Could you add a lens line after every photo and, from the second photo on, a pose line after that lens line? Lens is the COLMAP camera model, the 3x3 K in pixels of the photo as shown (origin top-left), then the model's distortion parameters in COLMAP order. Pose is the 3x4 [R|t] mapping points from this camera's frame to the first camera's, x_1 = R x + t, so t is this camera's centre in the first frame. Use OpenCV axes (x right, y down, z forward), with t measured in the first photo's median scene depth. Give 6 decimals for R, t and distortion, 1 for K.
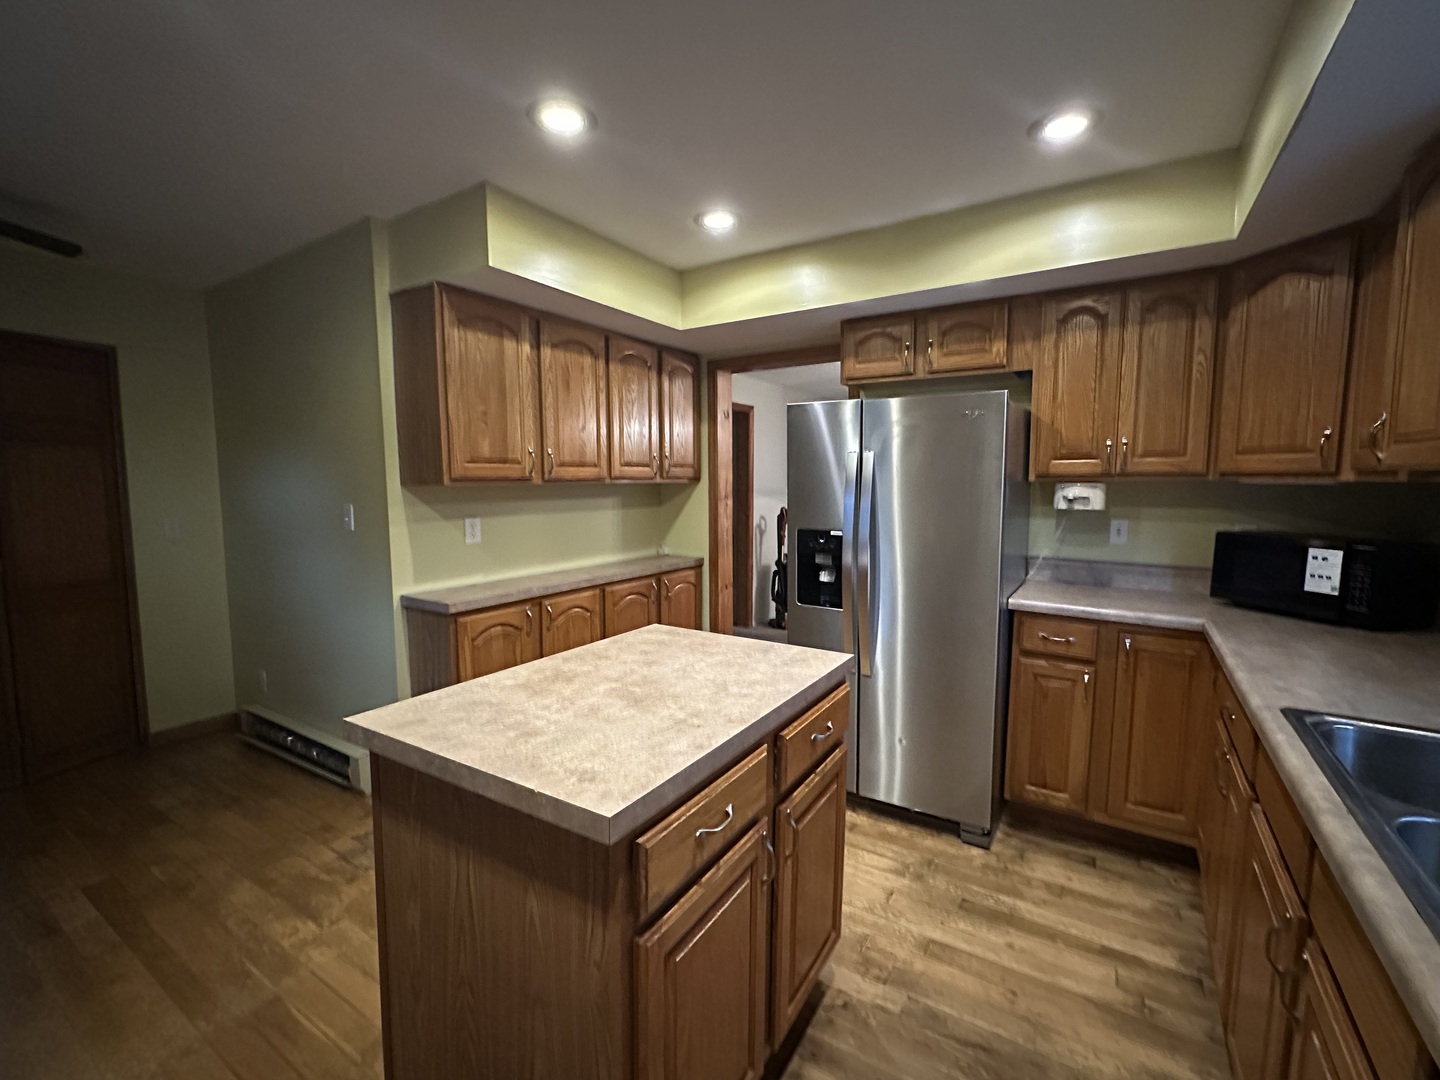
lens RADIAL K [[628.7, 0, 720.0], [0, 628.7, 540.0], [0, 0, 1]] dist [-0.000737, 0.000397]
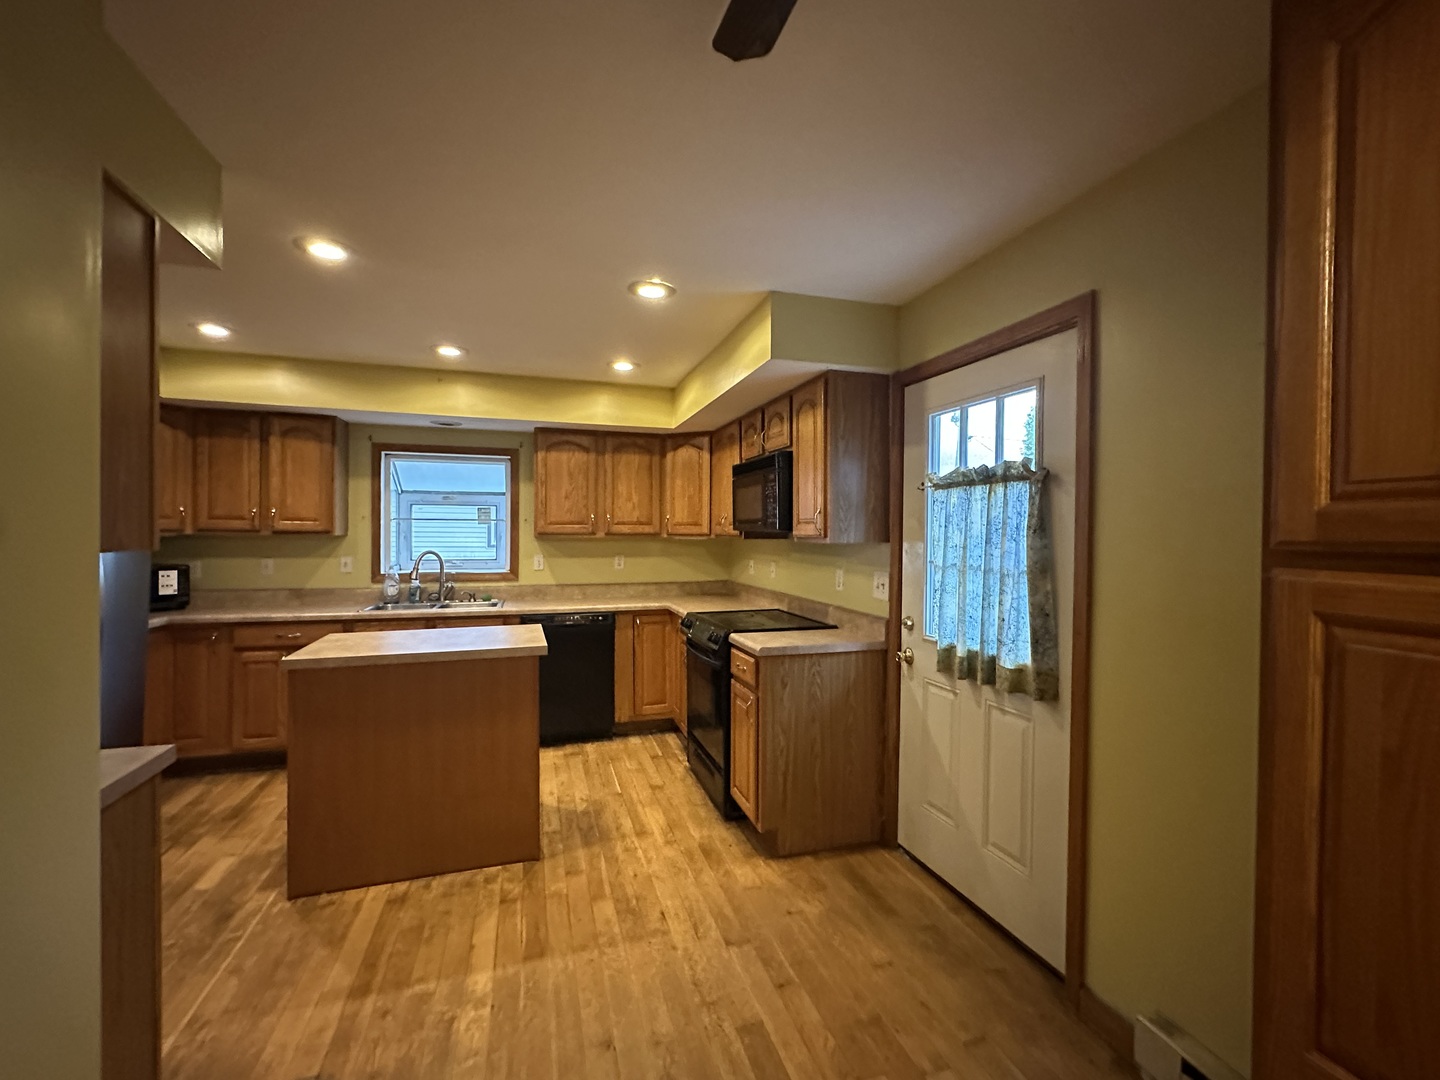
lens RADIAL K [[628.7, 0, 720.0], [0, 628.7, 540.0], [0, 0, 1]] dist [-0.000737, 0.000397]
pose [[-0.759488, -0.013209, 0.650388, -1.459283], [0.053825, 0.995090, 0.083063, -0.139621], [-0.648291, 0.098093, -0.755047, 1.310314]]
